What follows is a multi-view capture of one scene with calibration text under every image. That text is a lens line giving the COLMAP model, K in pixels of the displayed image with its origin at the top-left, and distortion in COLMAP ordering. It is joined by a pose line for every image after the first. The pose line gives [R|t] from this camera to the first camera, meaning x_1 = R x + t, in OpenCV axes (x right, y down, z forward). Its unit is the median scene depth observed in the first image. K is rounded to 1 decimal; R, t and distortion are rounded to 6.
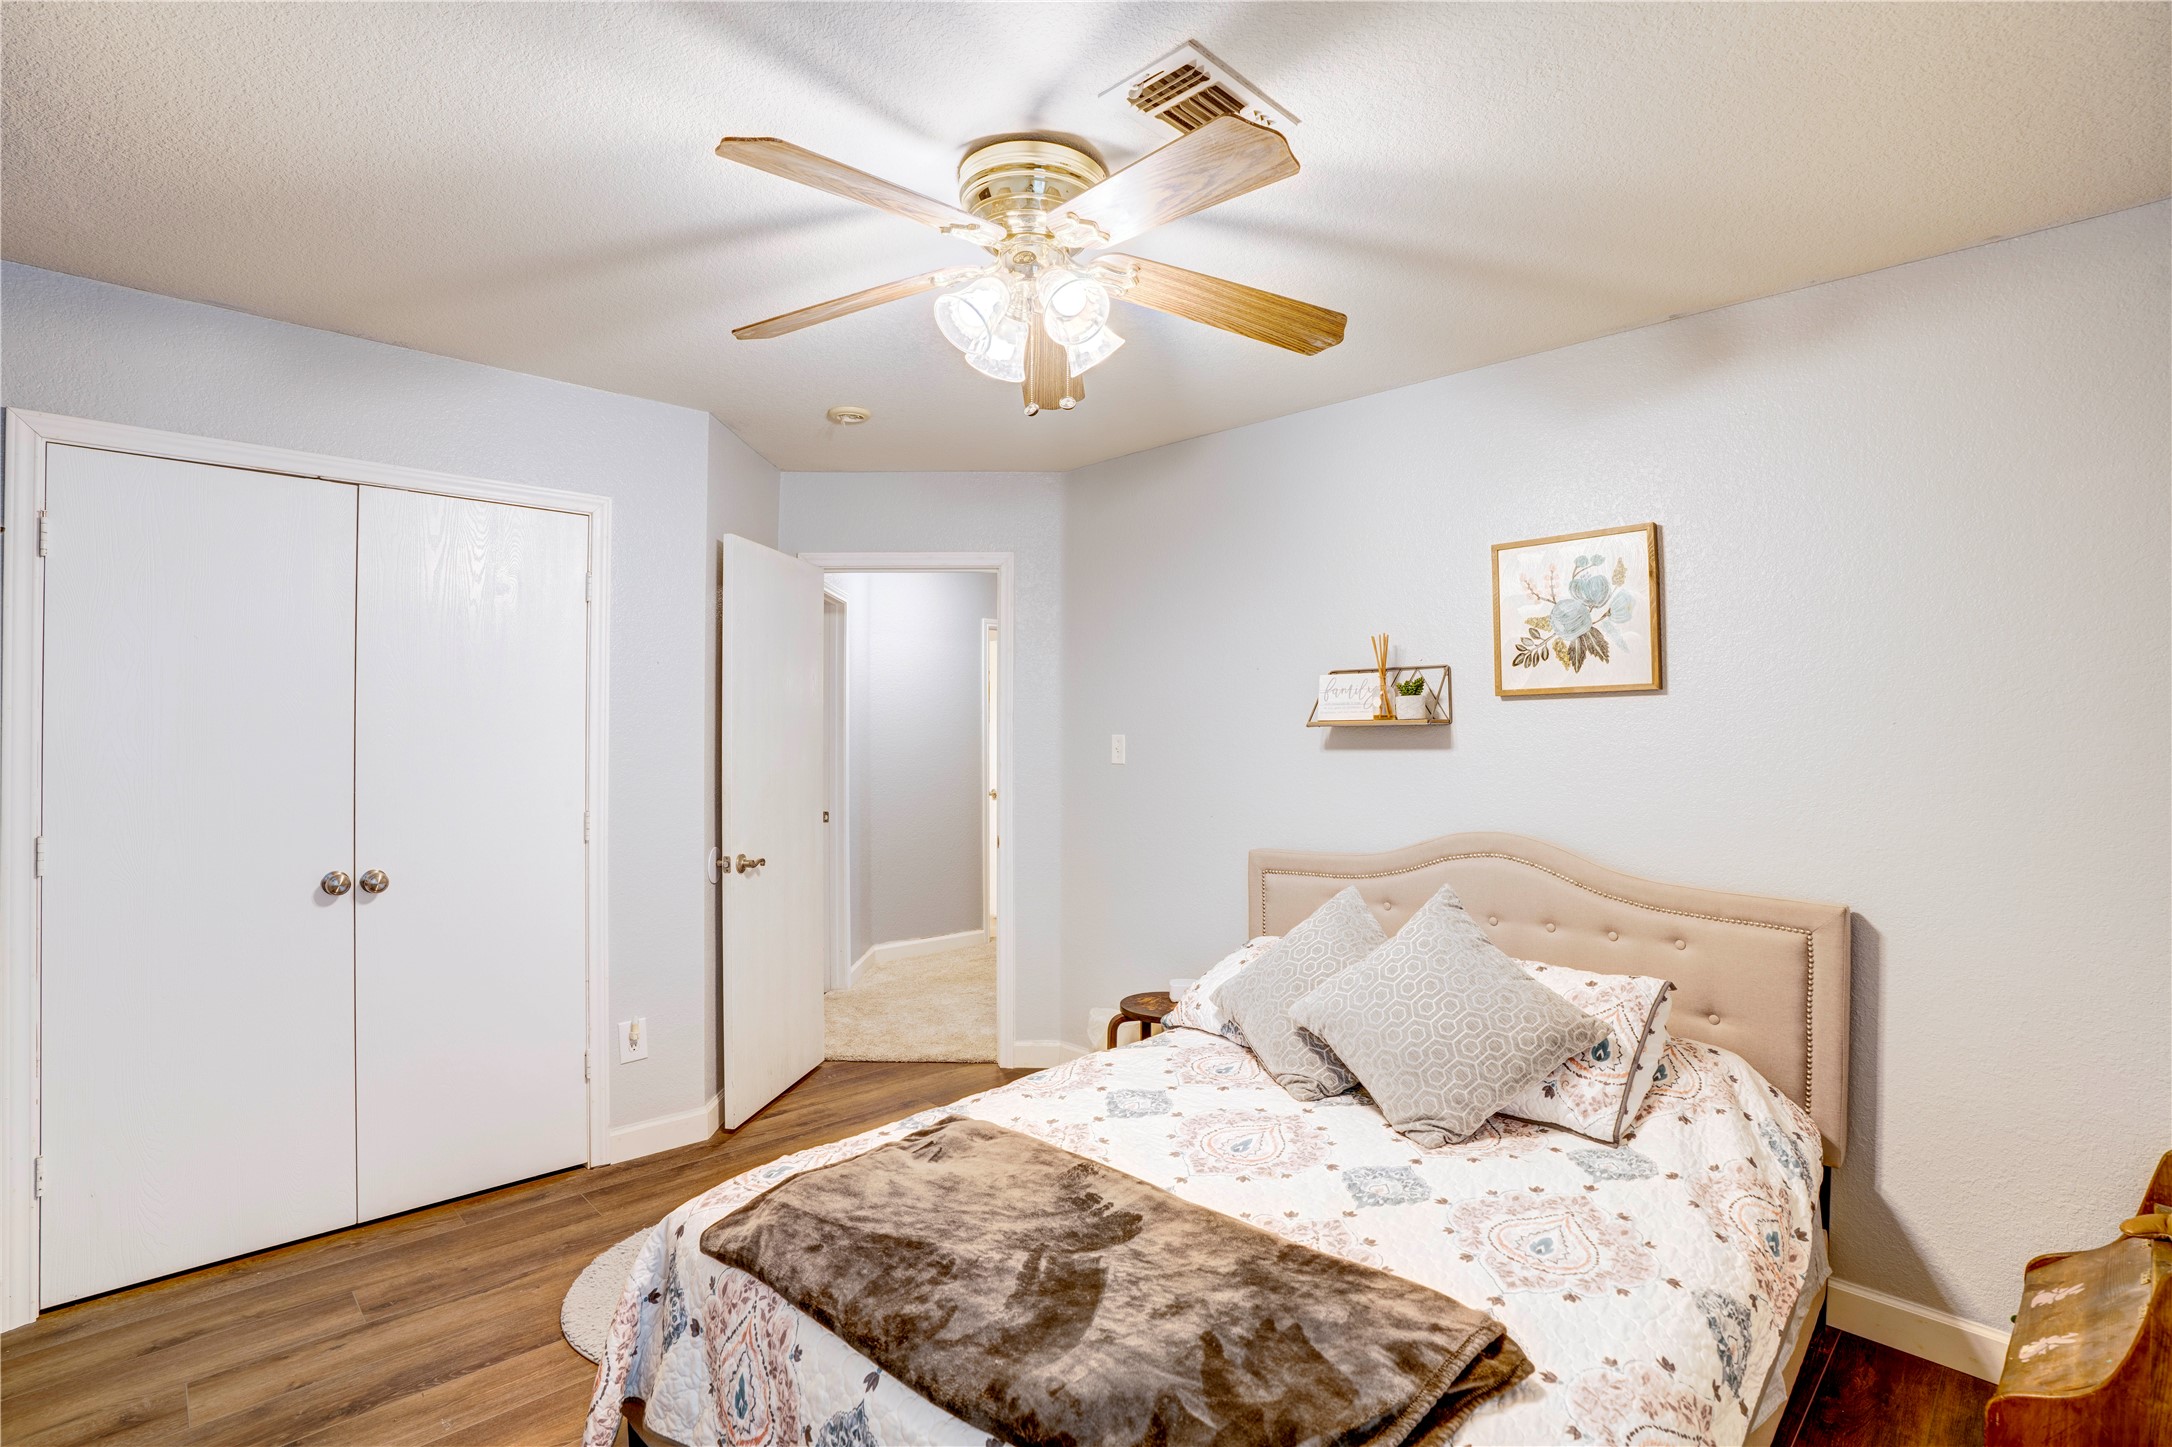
lens RADIAL K [[1002.4, 0, 1079.6], [0, 1002.4, 731.1], [0, 0, 1]] dist [-0.072268, 0.028323]
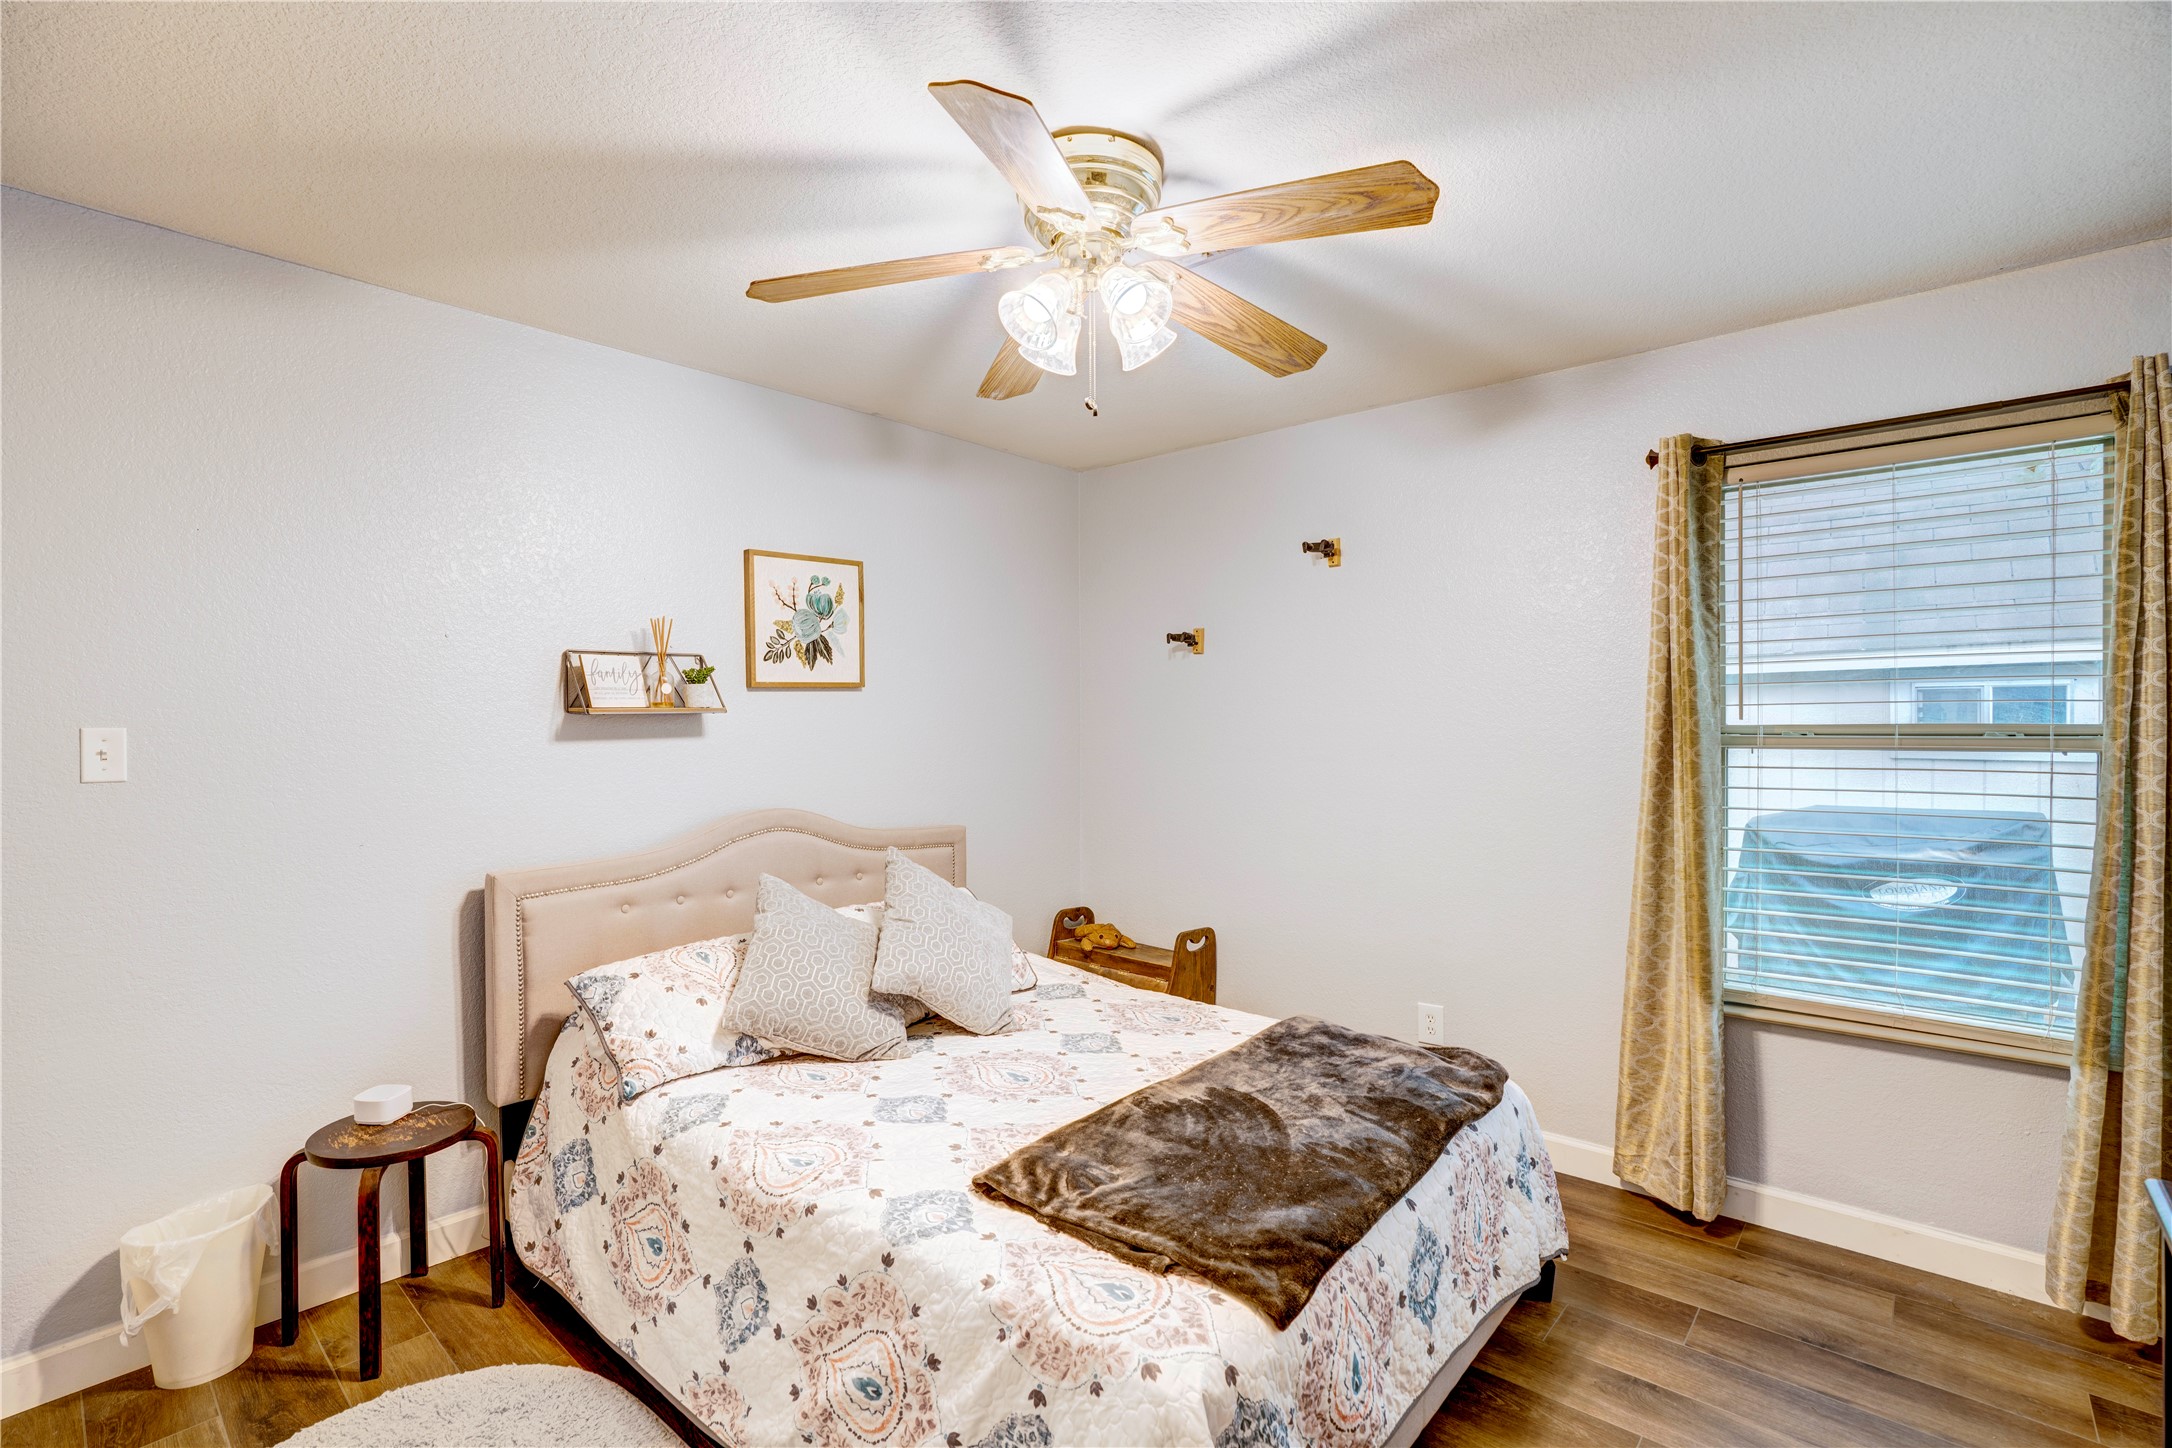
lens RADIAL K [[1002.4, 0, 1079.6], [0, 1002.4, 731.6], [0, 0, 1]] dist [-0.072268, 0.028323]
pose [[-0.061676, -0.008427, 0.998061, -0.753345], [0.003510, 0.999956, 0.008660, 0.006123], [-0.998090, 0.004037, -0.061644, 0.759524]]
